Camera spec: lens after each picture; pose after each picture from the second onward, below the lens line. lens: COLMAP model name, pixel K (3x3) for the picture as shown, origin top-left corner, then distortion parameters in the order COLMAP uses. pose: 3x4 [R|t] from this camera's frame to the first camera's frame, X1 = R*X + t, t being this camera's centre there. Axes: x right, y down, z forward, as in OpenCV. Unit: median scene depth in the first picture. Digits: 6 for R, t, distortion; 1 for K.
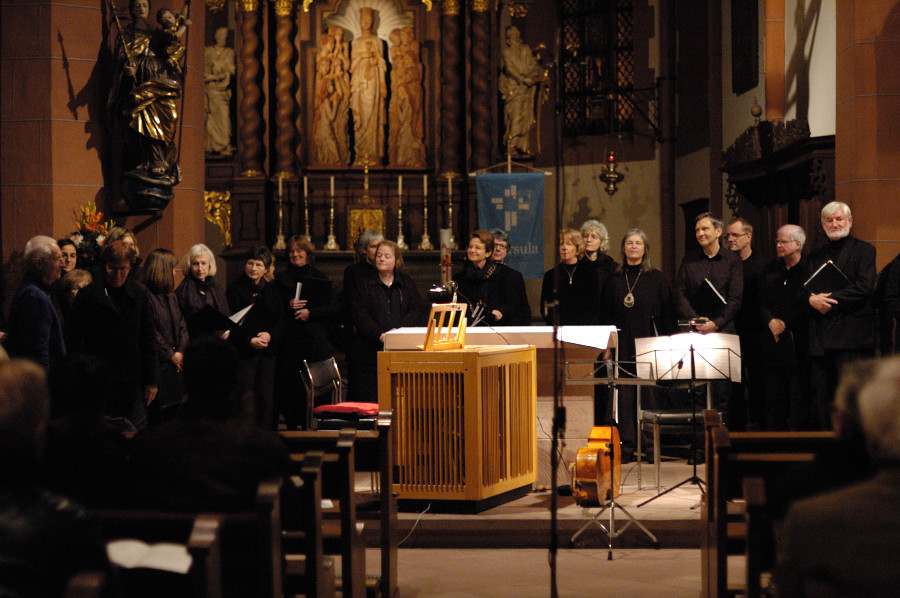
lens RADIAL K [[1992.6, 0, 450.0], [0, 1992.6, 299.0], [0, 0, 1]] dist [-0.129983, 0.070275]
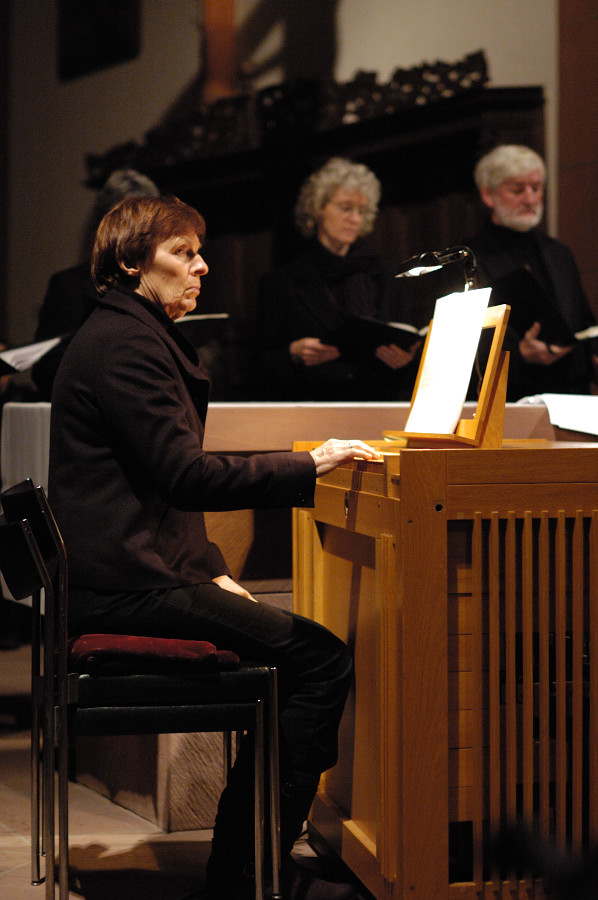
lens RADIAL K [[2036.0, 0, 299.0], [0, 2036.0, 450.0], [0, 0, 1]] dist [-0.130292, 0.010371]
pose [[0.884119, -0.006021, 0.467224, -0.079668], [0.001604, 0.999950, 0.009850, 0.009555], [-0.467260, -0.007959, 0.884084, 0.299544]]
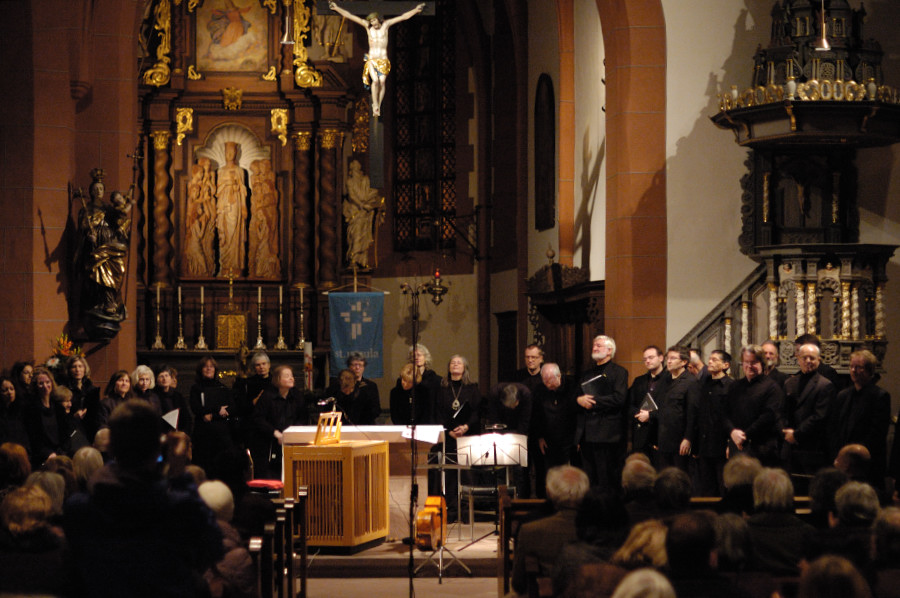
lens RADIAL K [[2036.0, 0, 450.0], [0, 2036.0, 299.0], [0, 0, 1]] dist [-0.130292, 0.010371]
pose [[0.995979, 0.006293, 0.089370, -0.020002], [-0.003207, 0.999395, -0.034631, -0.012667], [-0.089534, 0.034205, 0.995396, -0.212797]]
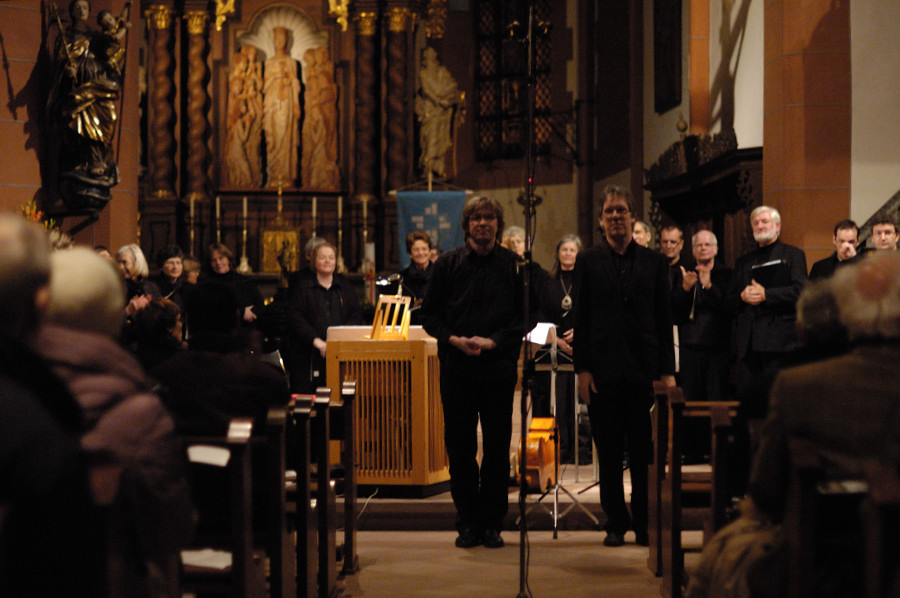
lens RADIAL K [[2091.4, 0, 450.0], [0, 2091.4, 299.0], [0, 0, 1]] dist [-0.116557, -0.278197]
pose [[0.998582, 0.006402, 0.052844, -0.012203], [-0.005131, 0.999695, -0.024168, 0.012603], [-0.052983, 0.023862, 0.998310, -0.031294]]
